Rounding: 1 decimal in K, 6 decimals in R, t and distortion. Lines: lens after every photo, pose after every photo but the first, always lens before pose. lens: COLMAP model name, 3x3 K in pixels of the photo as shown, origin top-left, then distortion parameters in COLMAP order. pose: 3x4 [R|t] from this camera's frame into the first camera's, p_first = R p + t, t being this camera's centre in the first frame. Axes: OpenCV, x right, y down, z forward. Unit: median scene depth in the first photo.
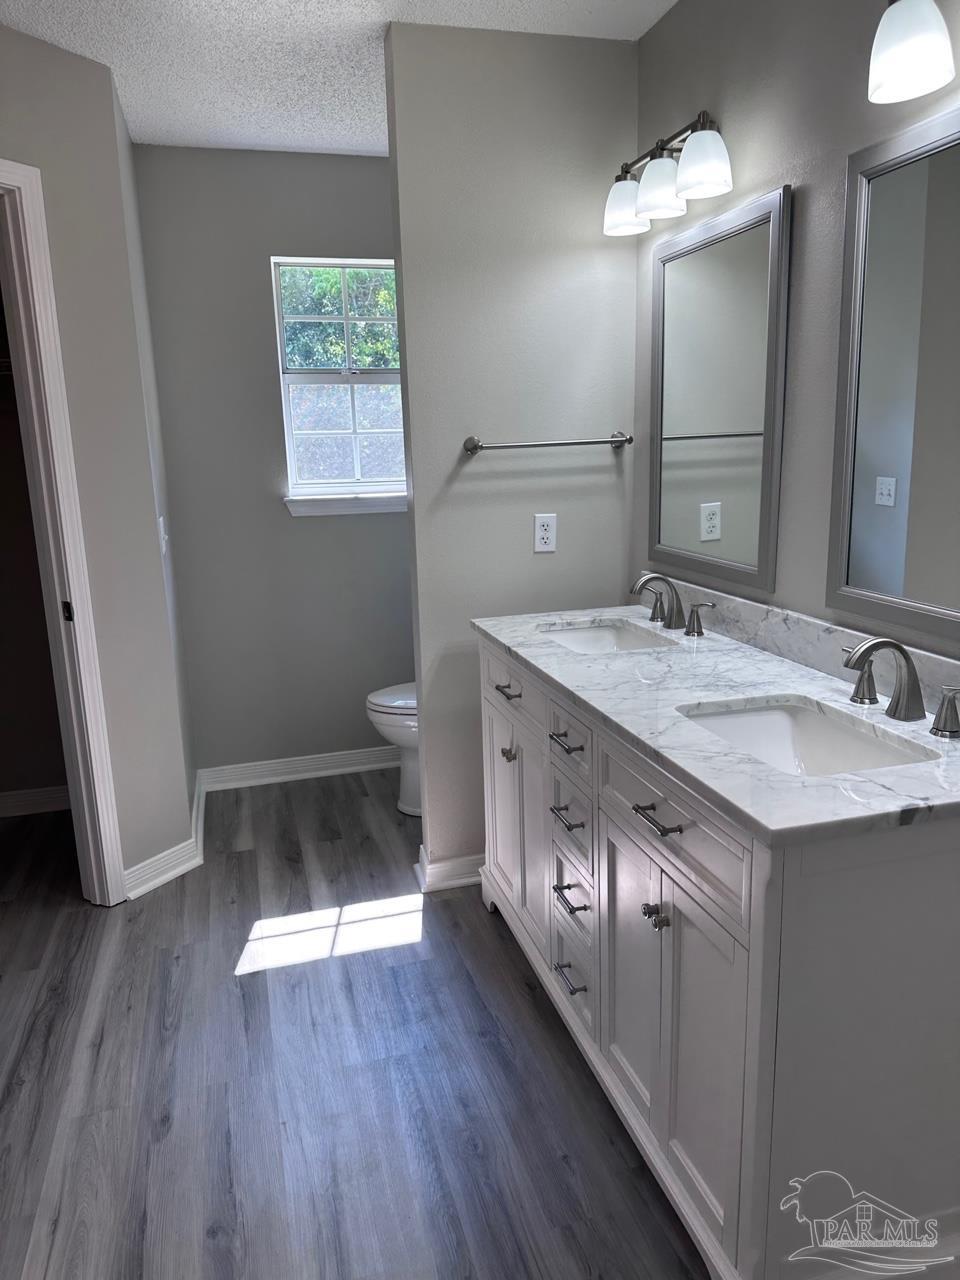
lens RADIAL K [[923.2, 0, 480.0], [0, 923.2, 640.0], [0, 0, 1]] dist [0.125617, -0.157102]
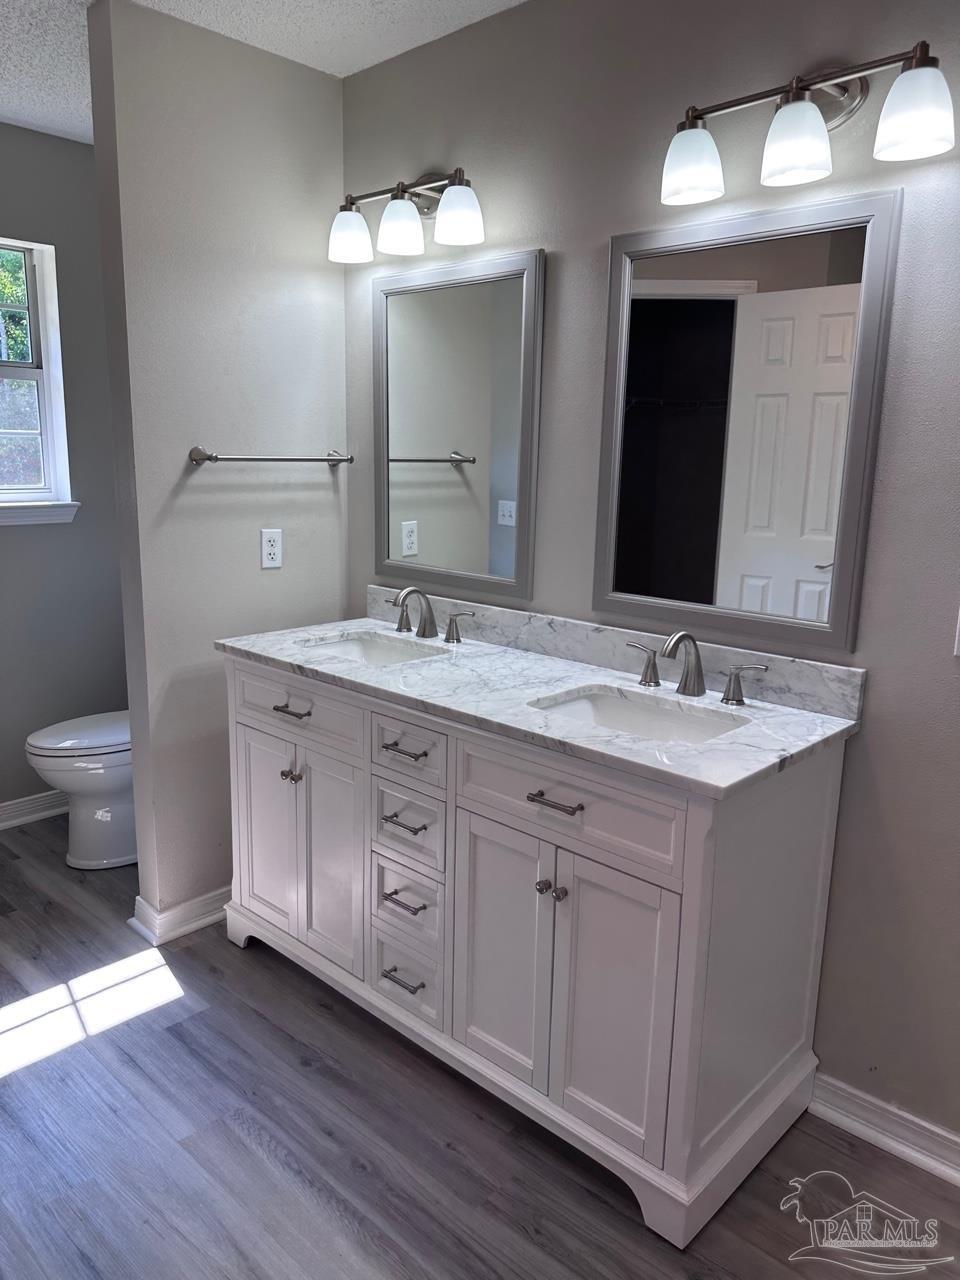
lens RADIAL K [[923.2, 0, 480.0], [0, 923.2, 640.0], [0, 0, 1]] dist [0.125617, -0.157102]
pose [[0.855536, -0.057028, 0.514594, -0.290912], [0.065658, 0.997841, 0.001422, -0.007042], [-0.513564, 0.032571, 0.857433, 0.052128]]
